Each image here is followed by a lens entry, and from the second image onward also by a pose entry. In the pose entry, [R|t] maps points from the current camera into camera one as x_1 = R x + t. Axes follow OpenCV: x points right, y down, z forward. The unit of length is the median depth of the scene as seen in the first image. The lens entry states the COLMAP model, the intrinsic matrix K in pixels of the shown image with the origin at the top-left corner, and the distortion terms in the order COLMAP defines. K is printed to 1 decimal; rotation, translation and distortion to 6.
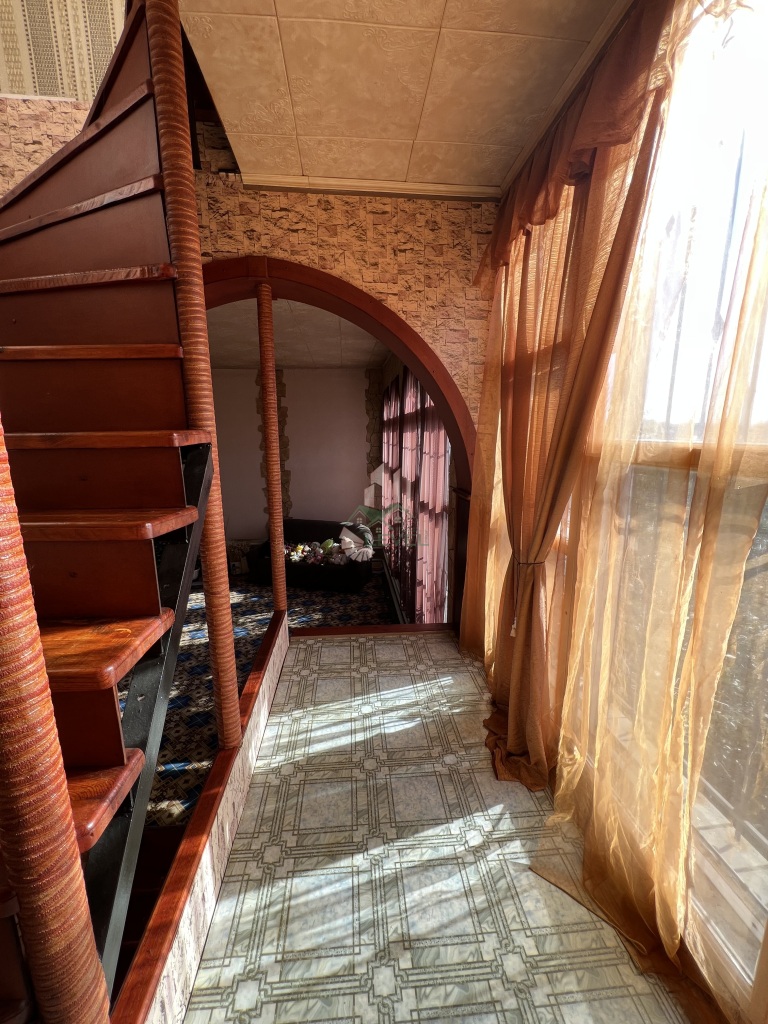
lens RADIAL K [[410.7, 0, 381.2], [0, 410.7, 512.6], [0, 0, 1]] dist [-0.002338, 0.000761]
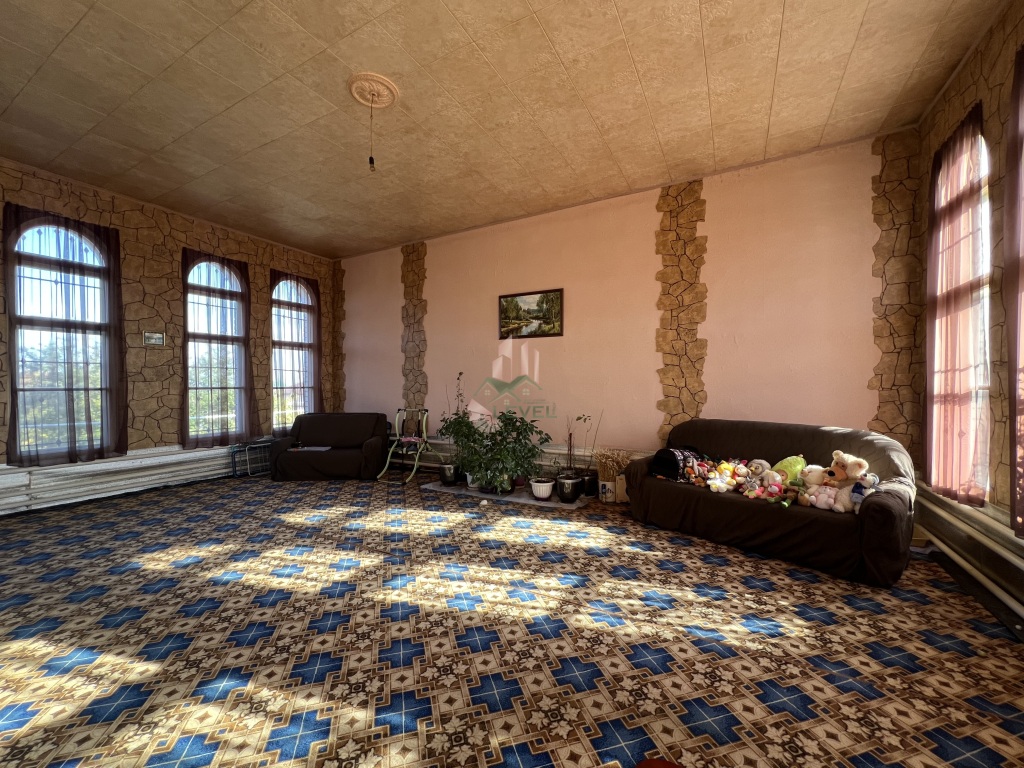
lens RADIAL K [[410.7, 0, 510.1], [0, 410.7, 389.0], [0, 0, 1]] dist [-0.002338, 0.000761]
pose [[0.829660, 0.005939, -0.558238, -0.141659], [-0.109837, 0.982136, -0.152793, 0.102818], [0.547358, 0.188081, 0.815491, 0.420026]]
